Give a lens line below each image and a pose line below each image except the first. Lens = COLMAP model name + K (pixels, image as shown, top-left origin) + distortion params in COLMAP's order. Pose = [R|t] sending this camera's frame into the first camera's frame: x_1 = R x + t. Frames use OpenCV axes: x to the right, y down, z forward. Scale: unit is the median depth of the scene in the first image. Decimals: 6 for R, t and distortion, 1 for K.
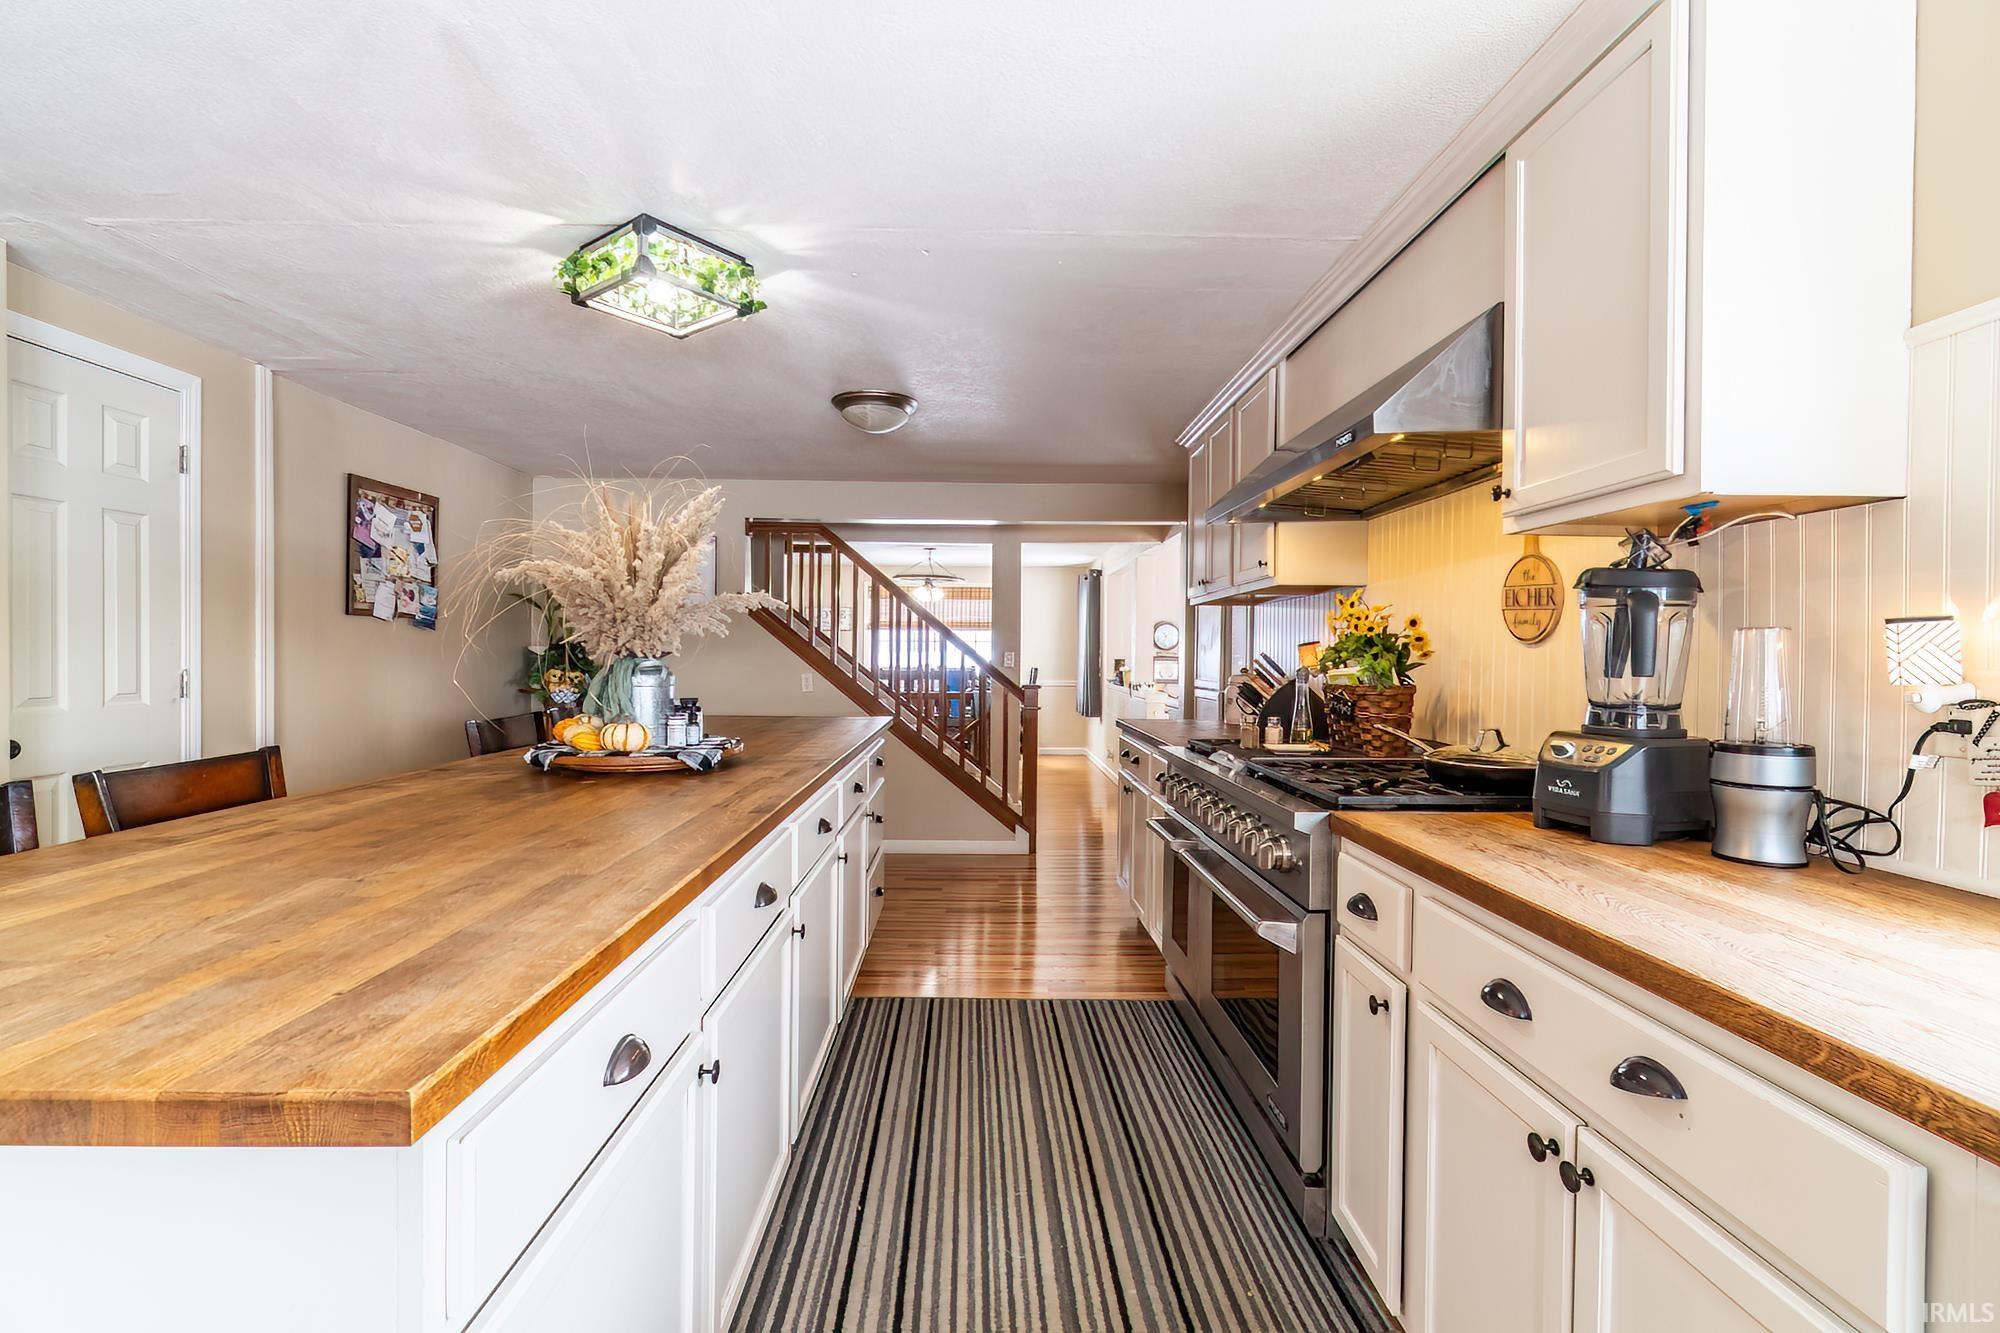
lens RADIAL K [[873.9, 0, 966.8], [0, 873.9, 663.7], [0, 0, 1]] dist [-0.003888, -0.001132]
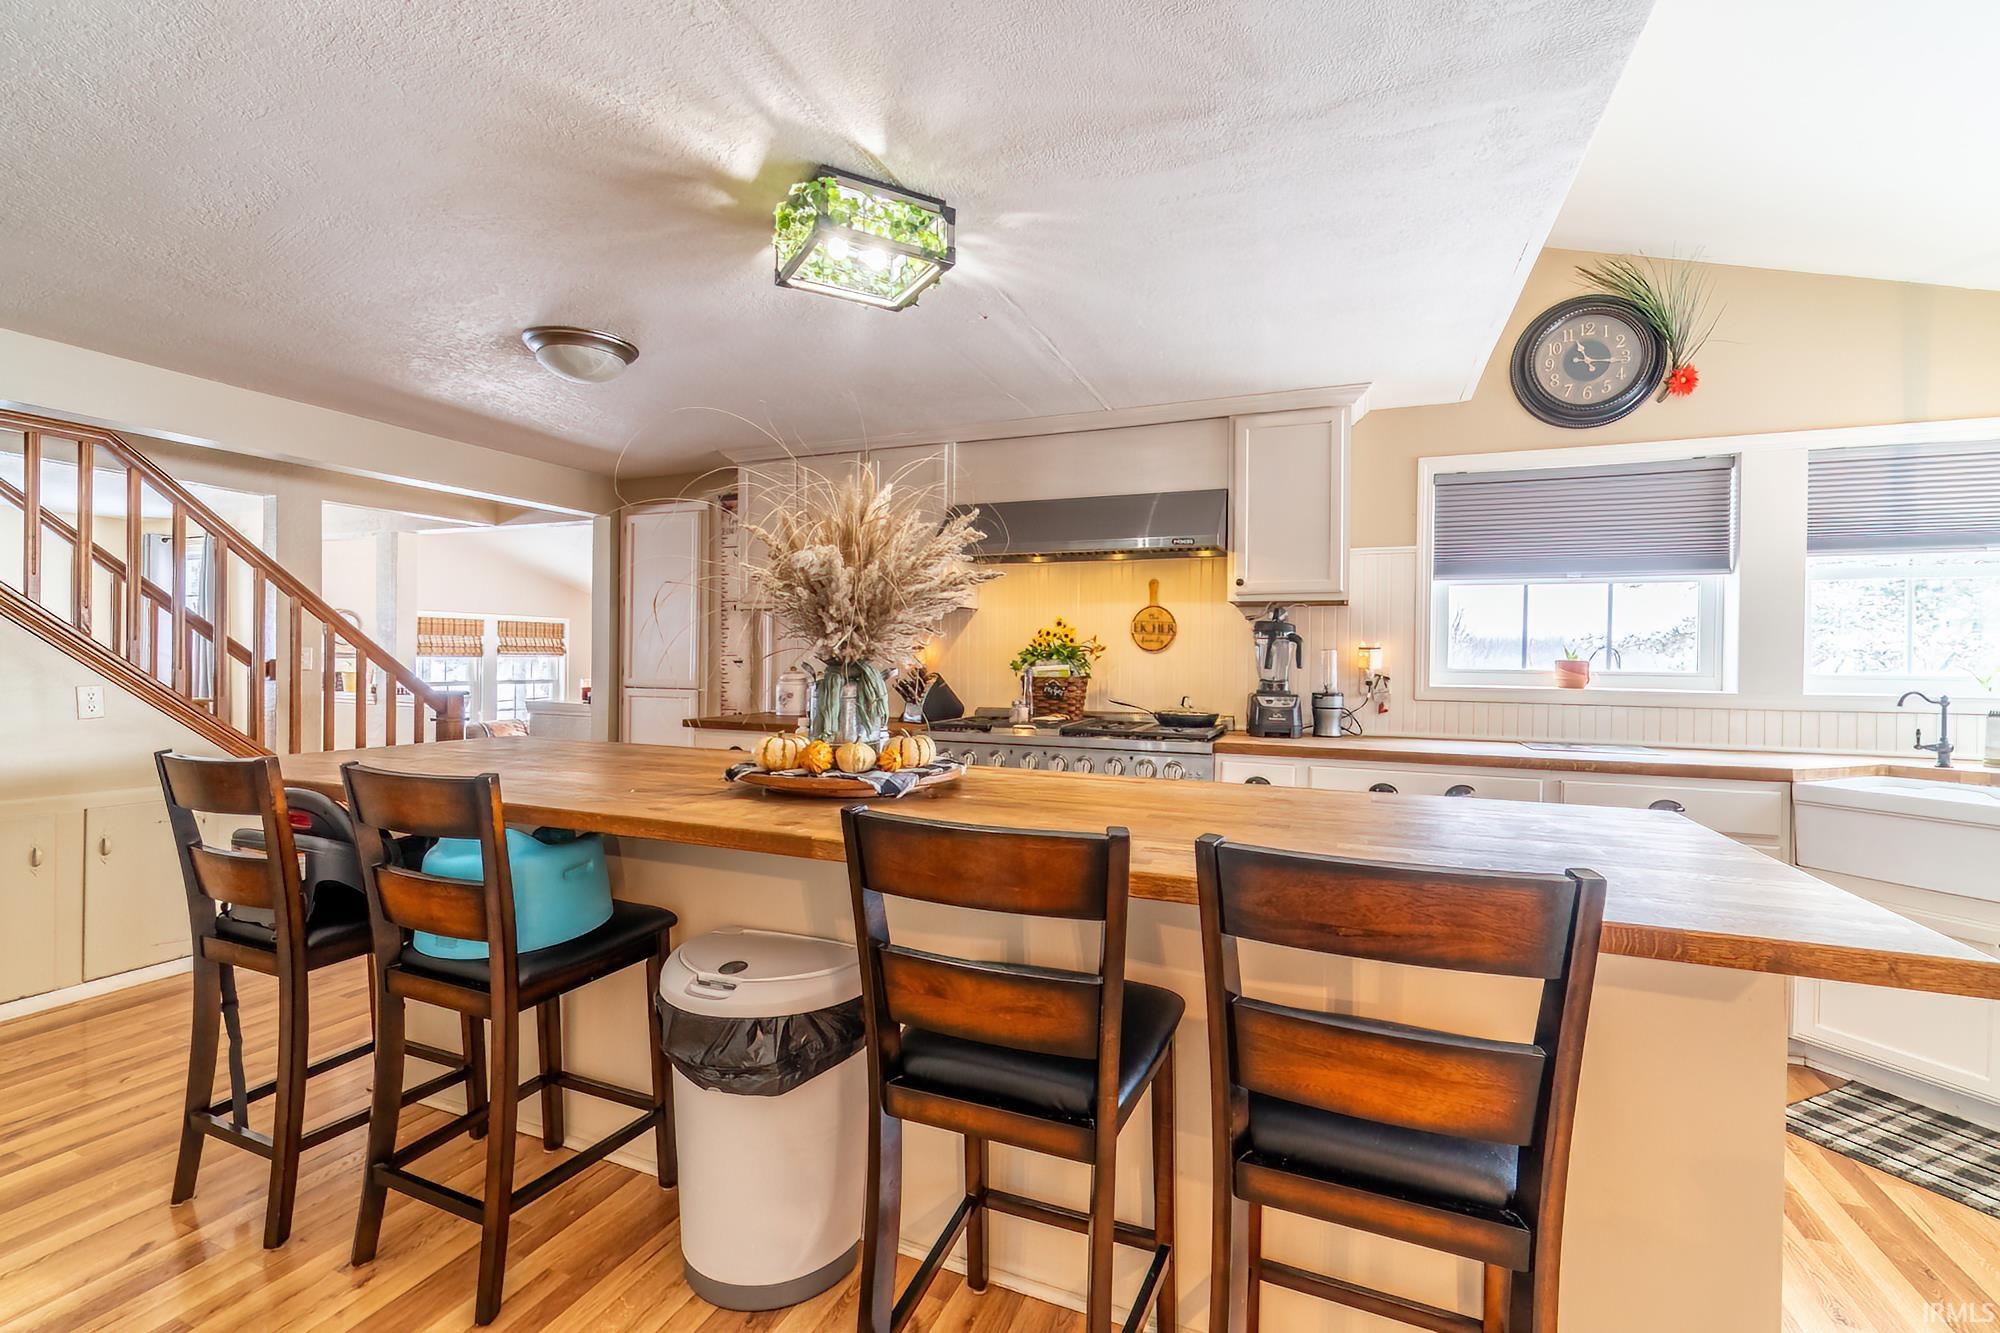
lens RADIAL K [[873.9, 0, 990.7], [0, 873.9, 666.3], [0, 0, 1]] dist [-0.003888, -0.001132]
pose [[0.382997, -0.016297, 0.923606, -0.949743], [0.005344, 0.999867, 0.015427, -0.017518], [-0.923734, -0.000973, 0.383033, 0.450557]]
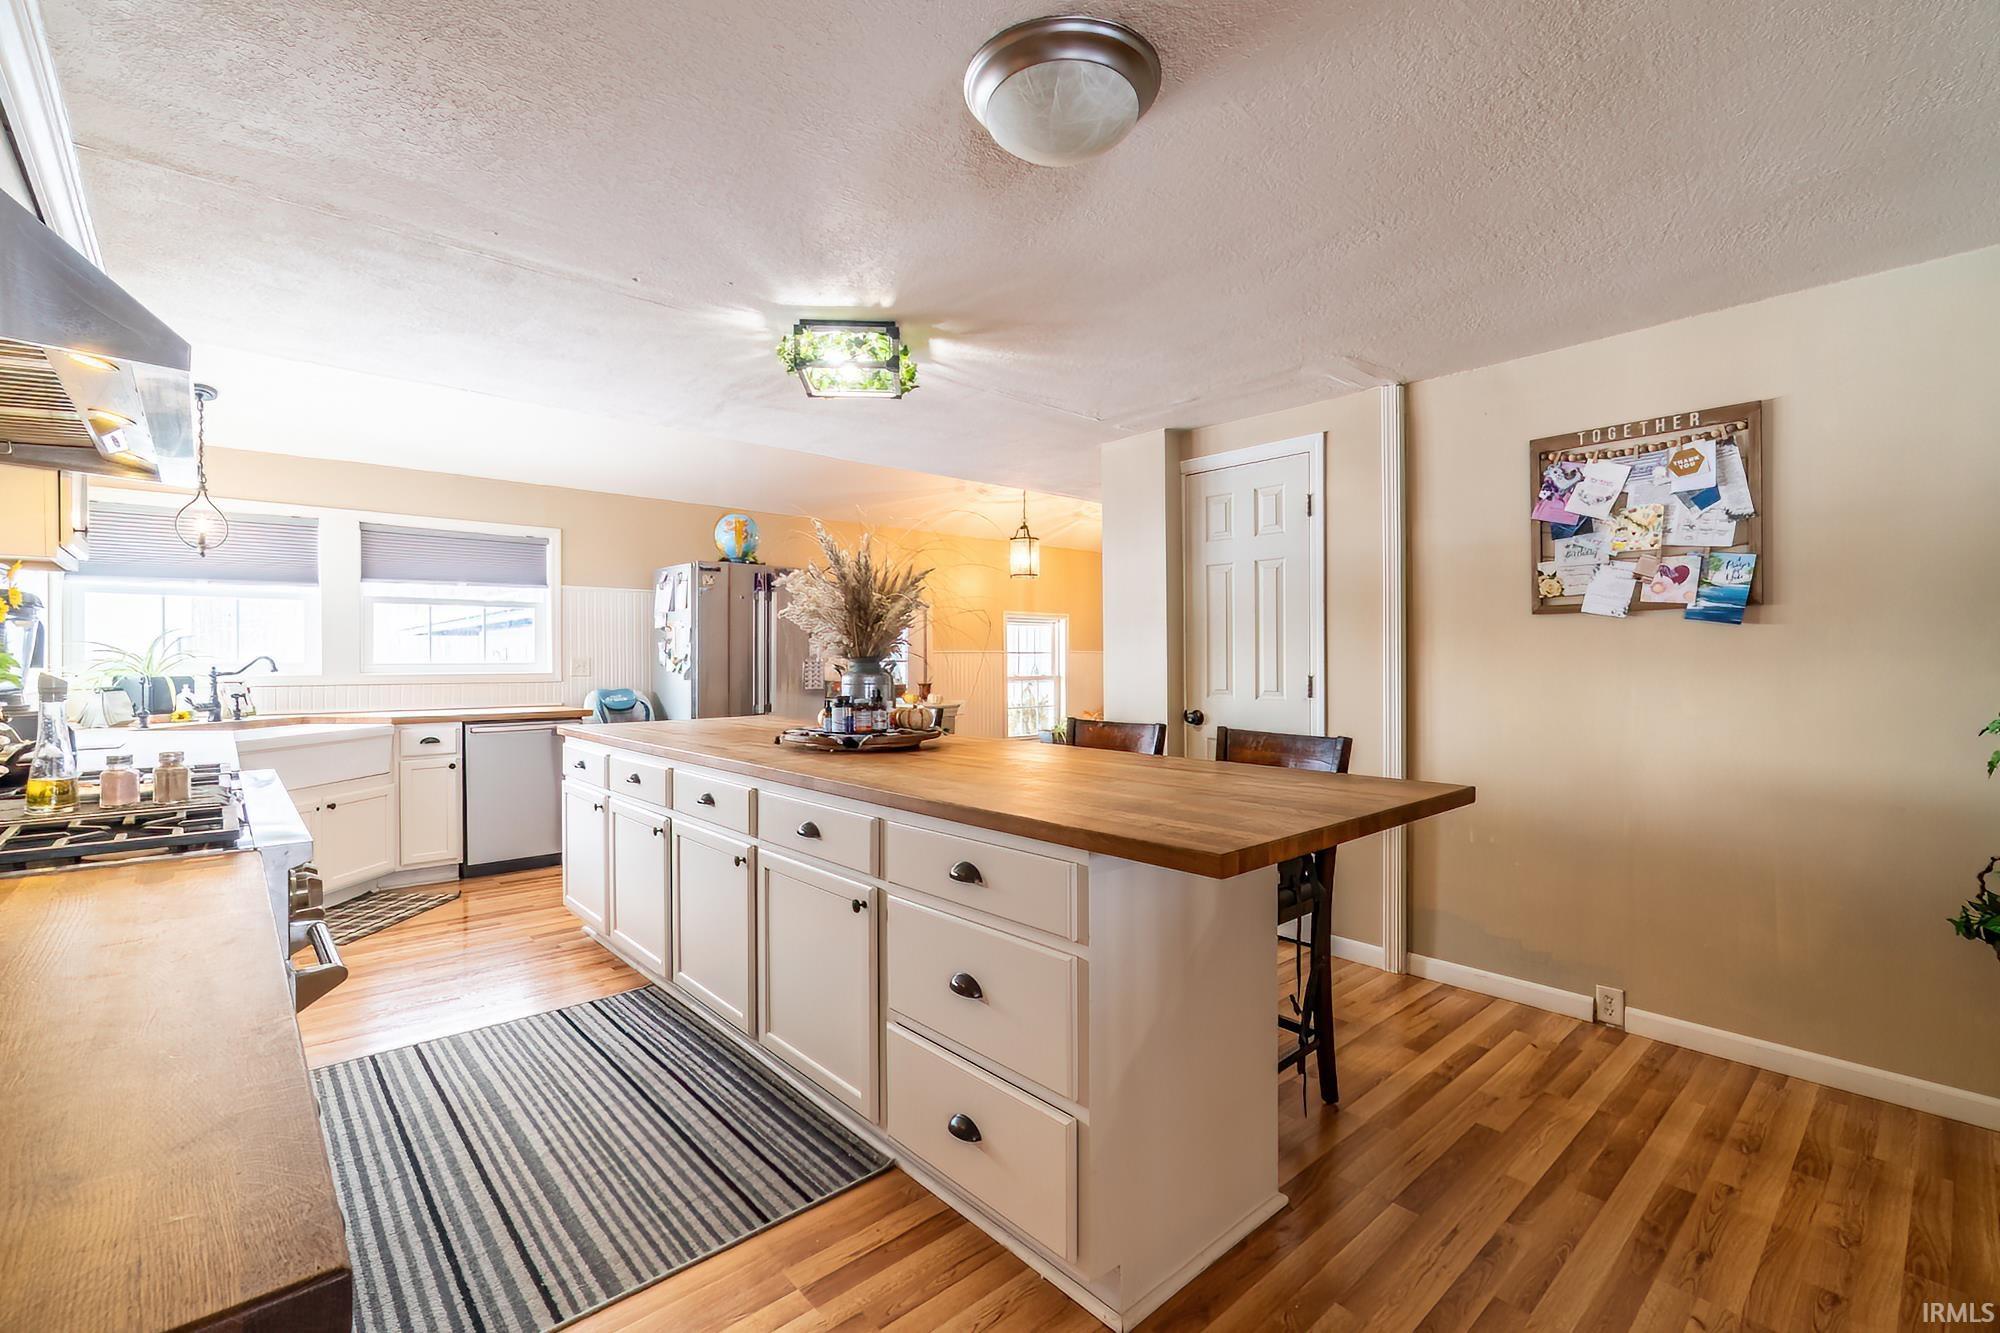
lens RADIAL K [[873.9, 0, 994.5], [0, 873.9, 661.8], [0, 0, 1]] dist [-0.003888, -0.001132]
pose [[-0.743370, -0.005618, -0.668857, 0.282926], [-0.013475, 0.999888, 0.006578, -0.015084], [0.668745, 0.013902, -0.743362, 1.745230]]
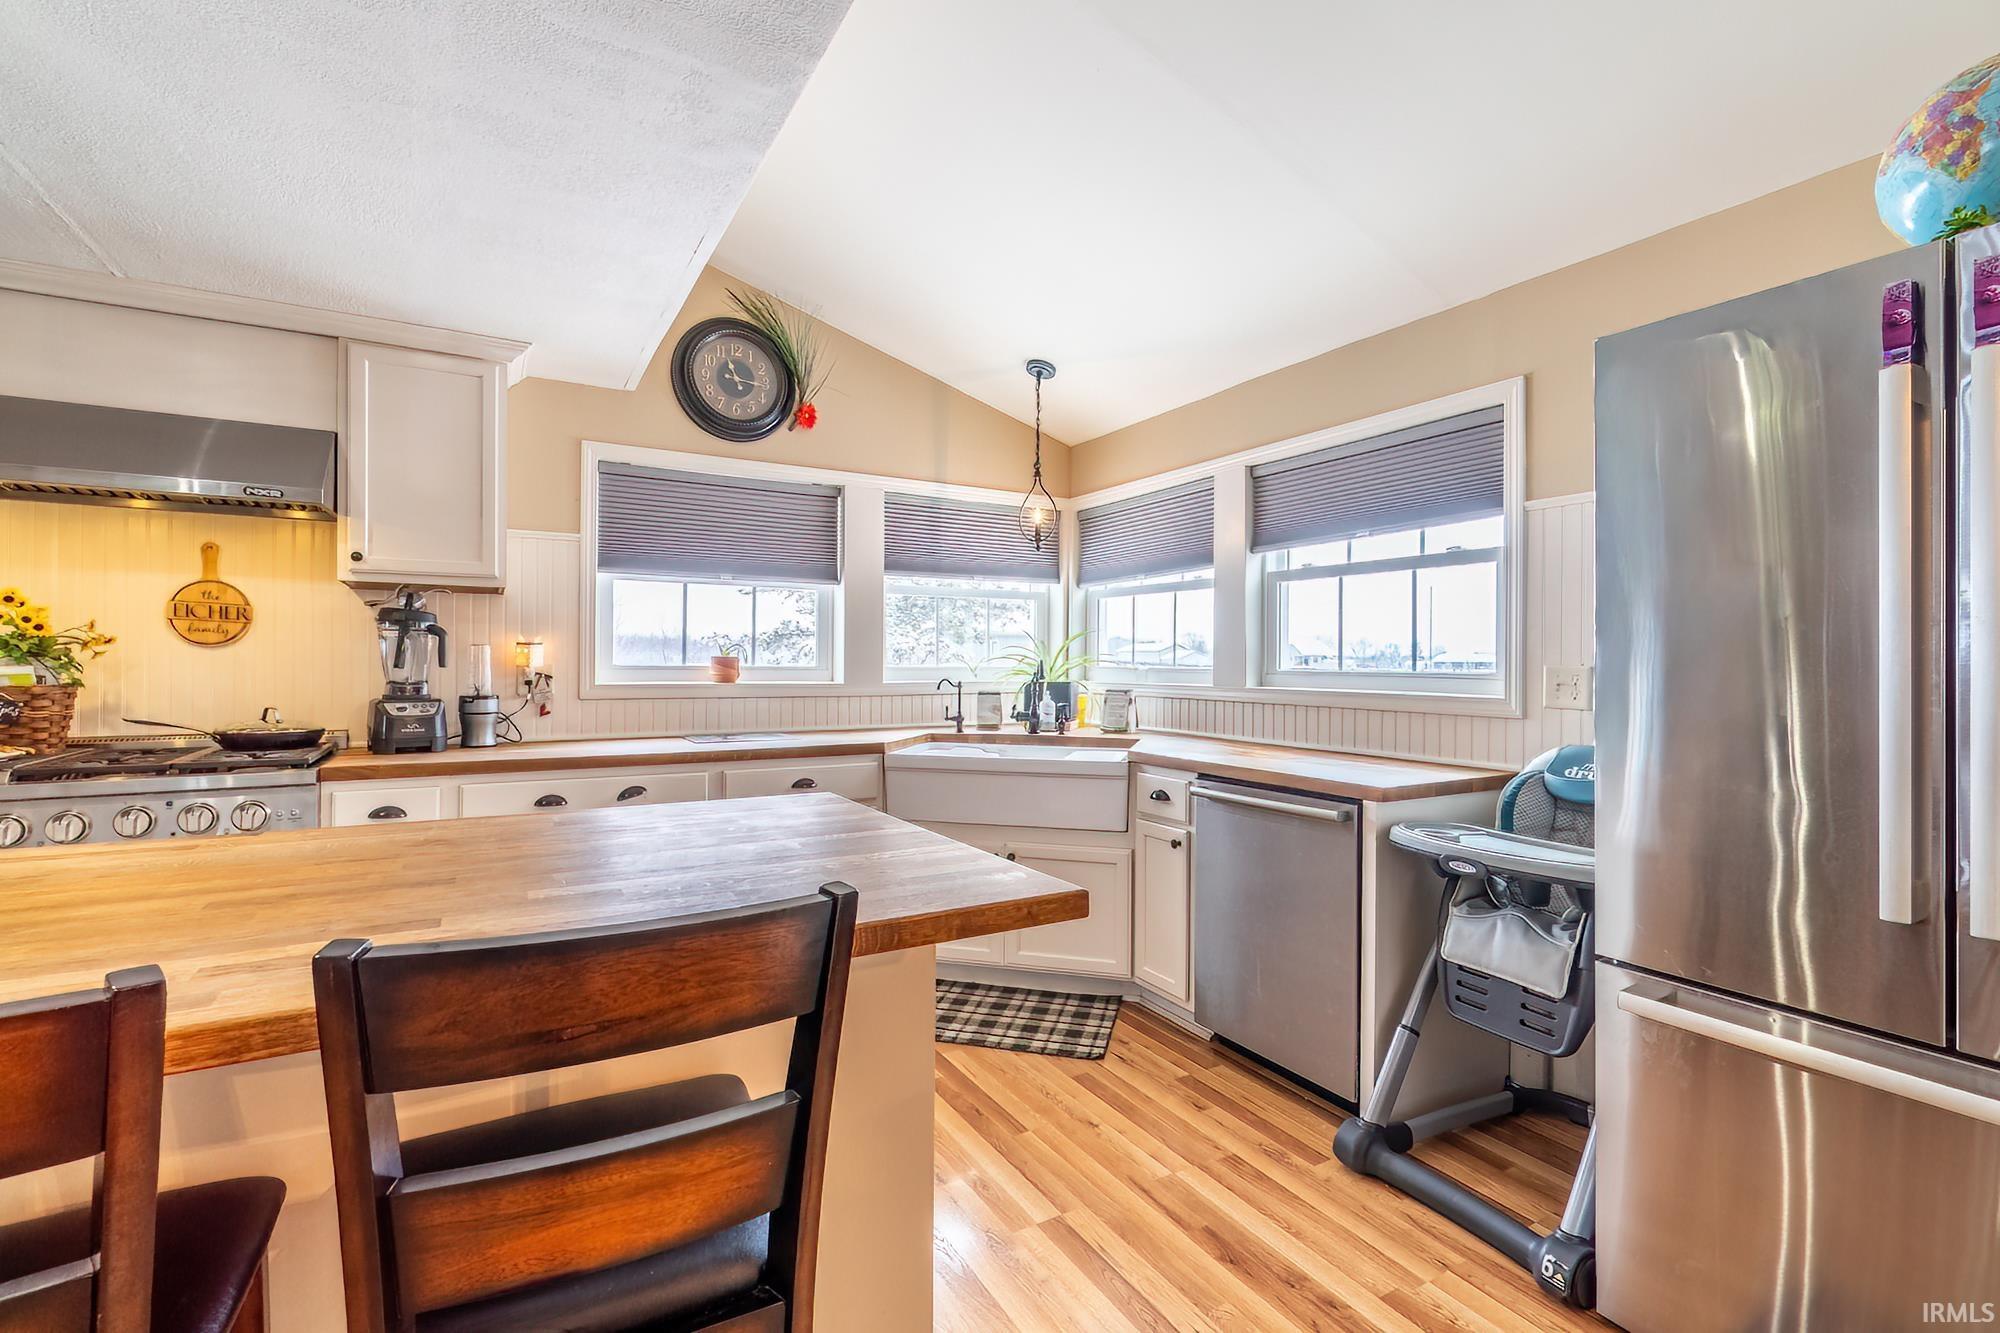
lens RADIAL K [[873.9, 0, 993.3], [0, 873.9, 659.7], [0, 0, 1]] dist [-0.003888, -0.001132]
pose [[-0.501305, -0.012083, 0.865186, -0.841452], [0.000079, 0.999902, 0.014010, -0.016008], [-0.865271, 0.007091, -0.501255, 0.475525]]
